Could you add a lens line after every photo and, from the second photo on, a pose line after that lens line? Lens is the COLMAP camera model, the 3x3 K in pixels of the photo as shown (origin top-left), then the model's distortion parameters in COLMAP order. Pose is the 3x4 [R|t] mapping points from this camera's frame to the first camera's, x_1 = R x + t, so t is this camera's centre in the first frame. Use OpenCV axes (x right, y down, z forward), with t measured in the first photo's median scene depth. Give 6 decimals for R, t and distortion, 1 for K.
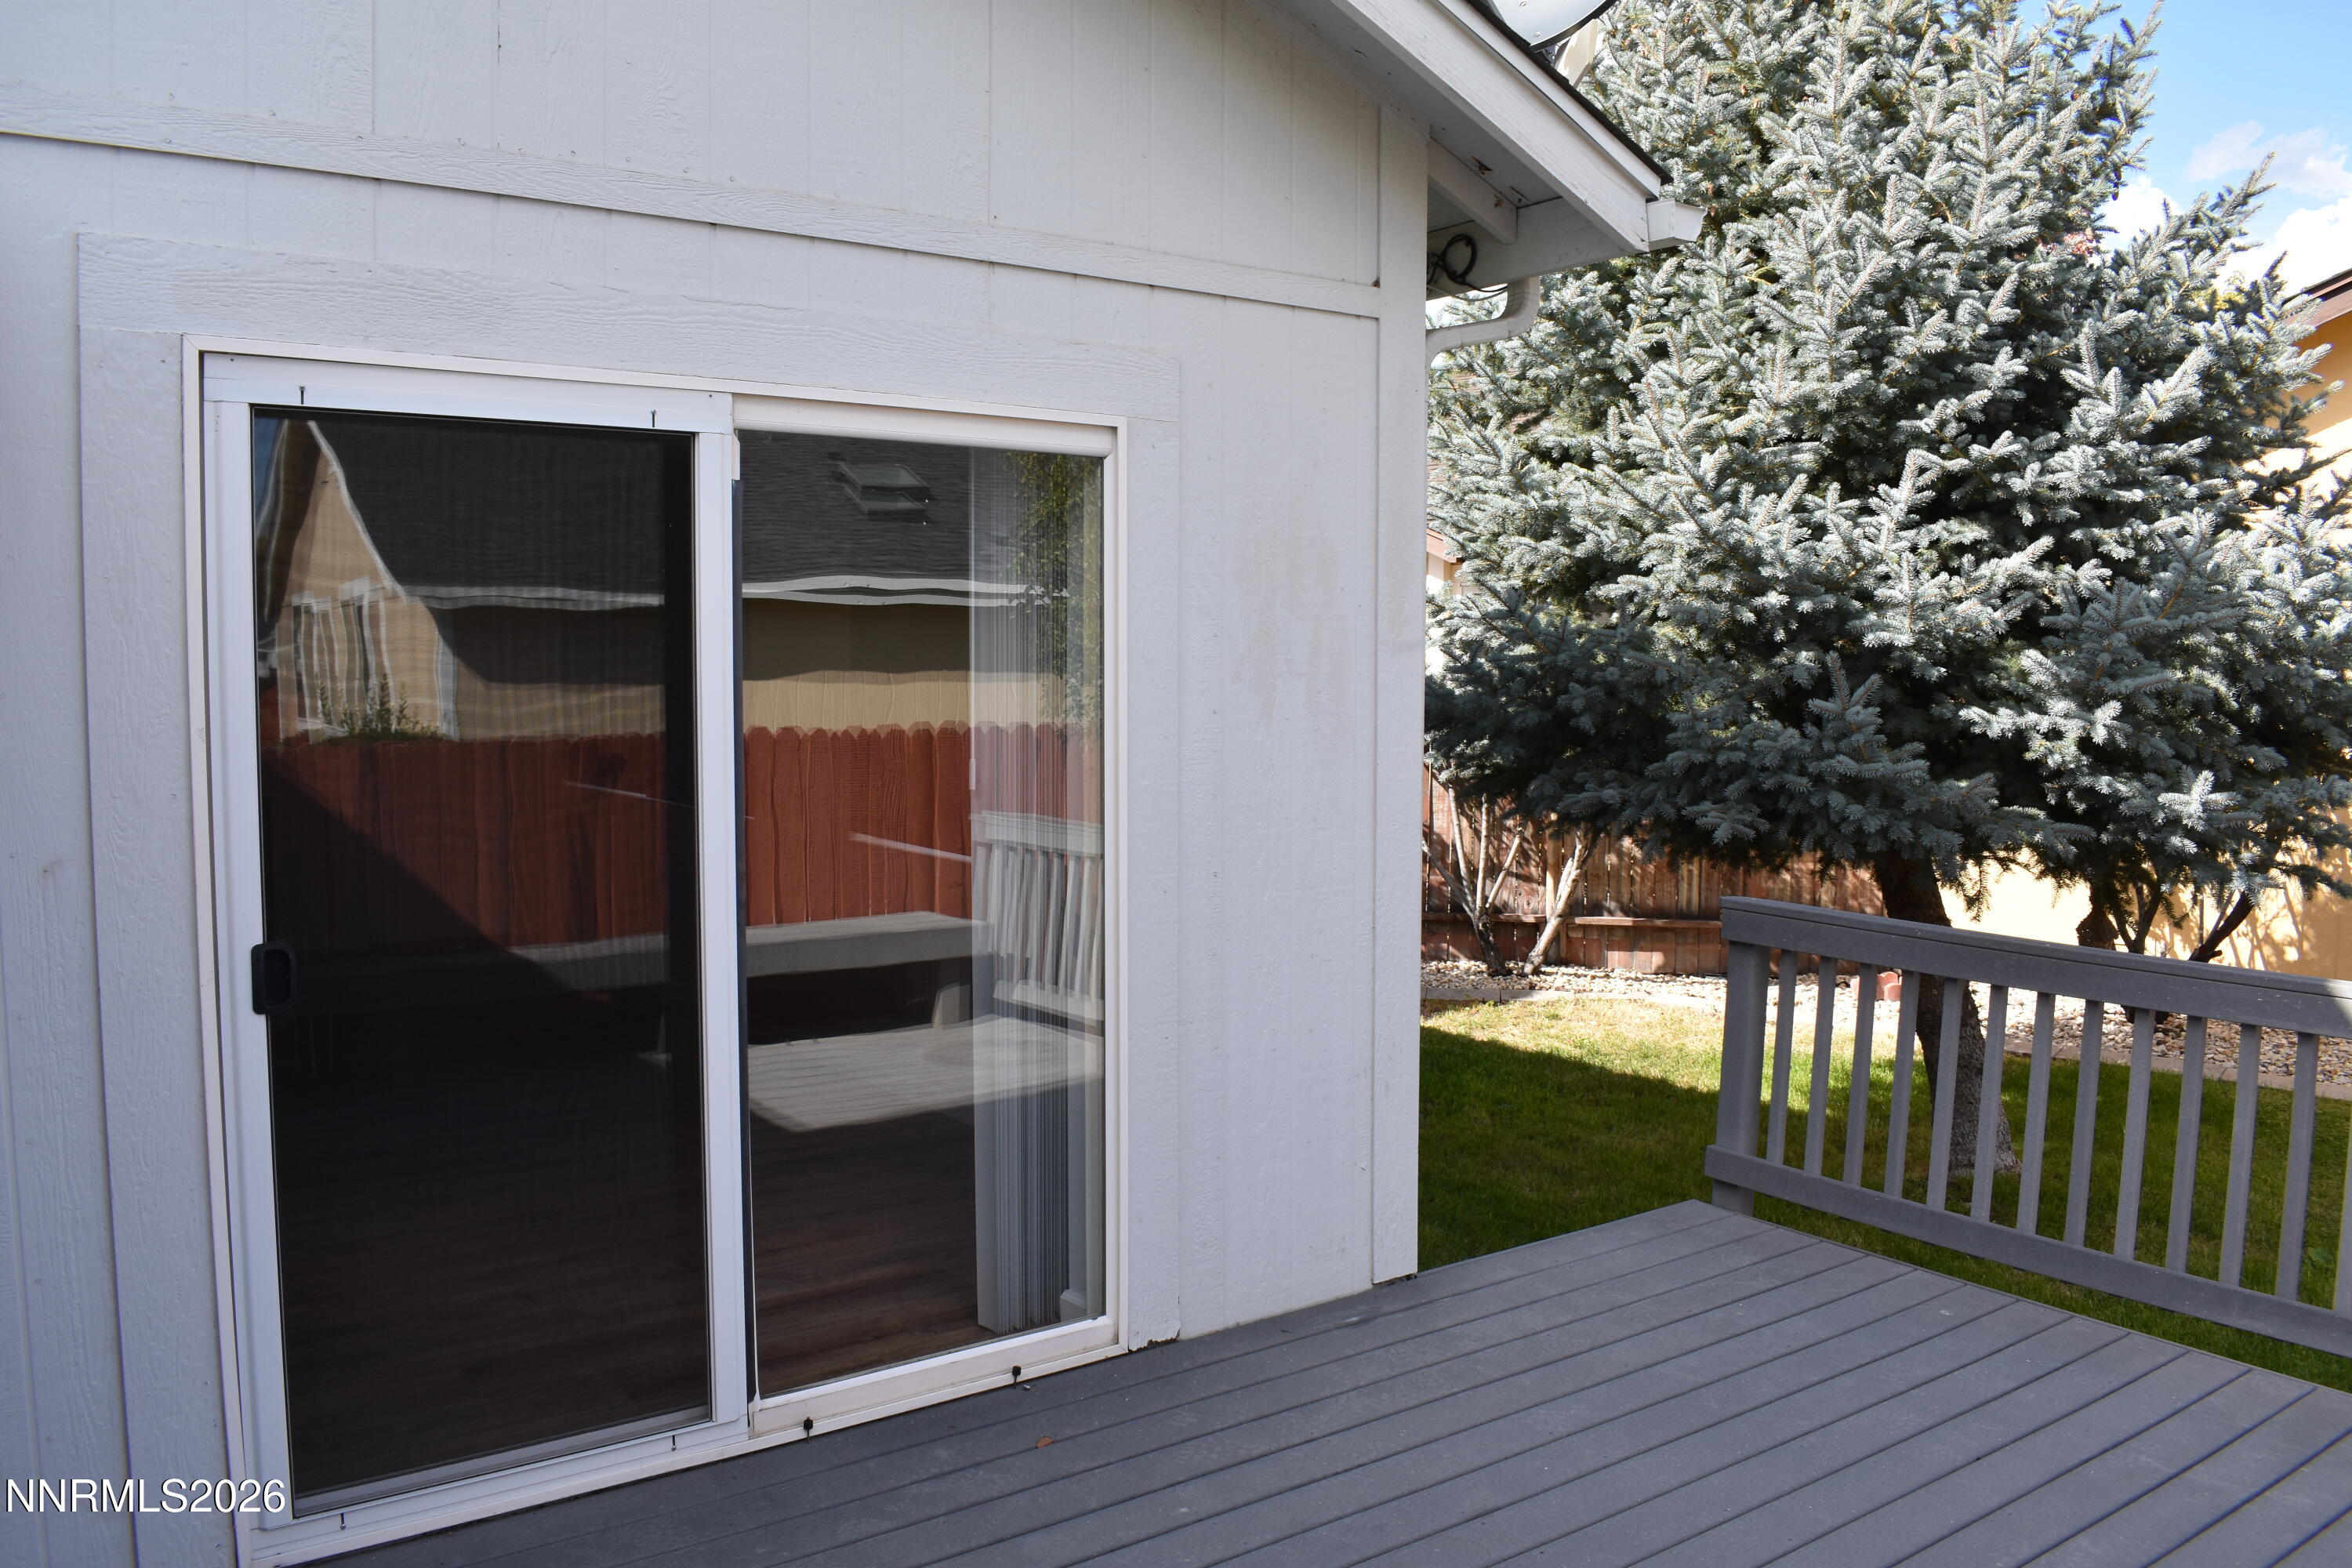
lens RADIAL K [[1829.1, 0, 1166.9], [0, 1829.1, 787.4], [0, 0, 1]] dist [-0.096899, 0.013715]
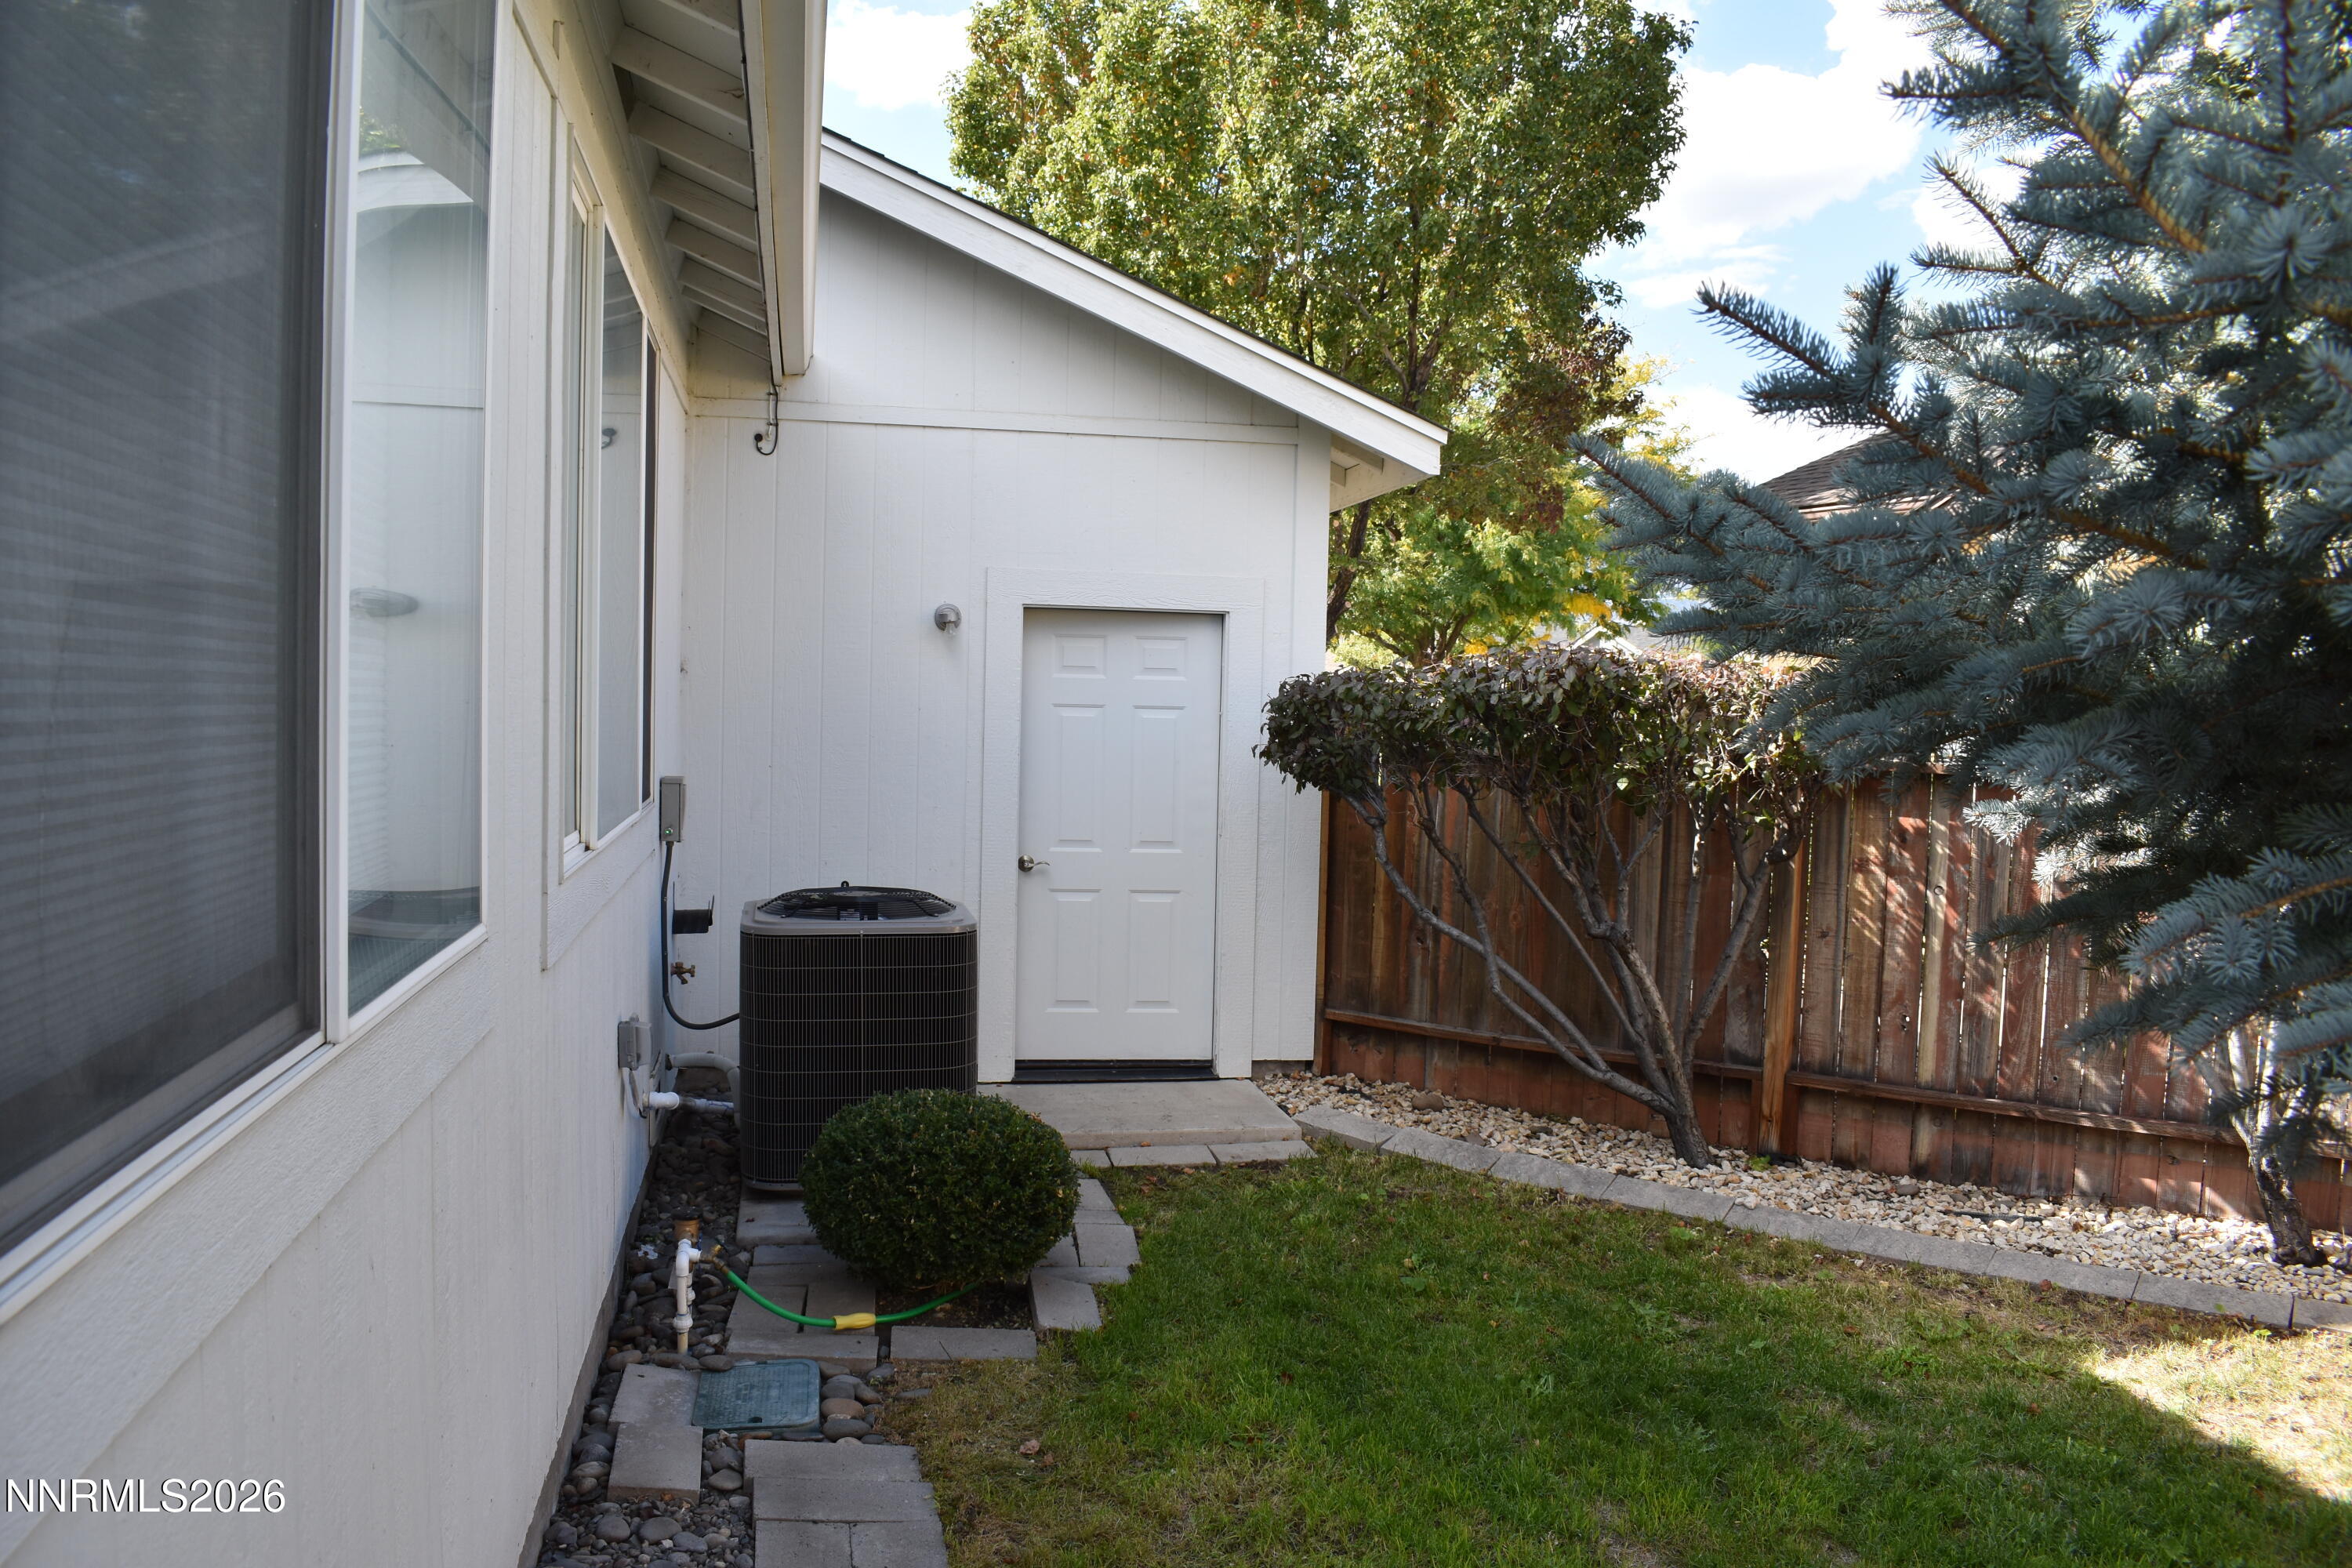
lens RADIAL K [[1829.1, 0, 1173.9], [0, 1829.1, 786.2], [0, 0, 1]] dist [-0.096899, 0.013715]
pose [[0.904214, 0.026059, -0.426283, 0.188652], [-0.042959, 0.998624, -0.030077, -0.004425], [0.424913, 0.045509, 0.904090, 0.760908]]
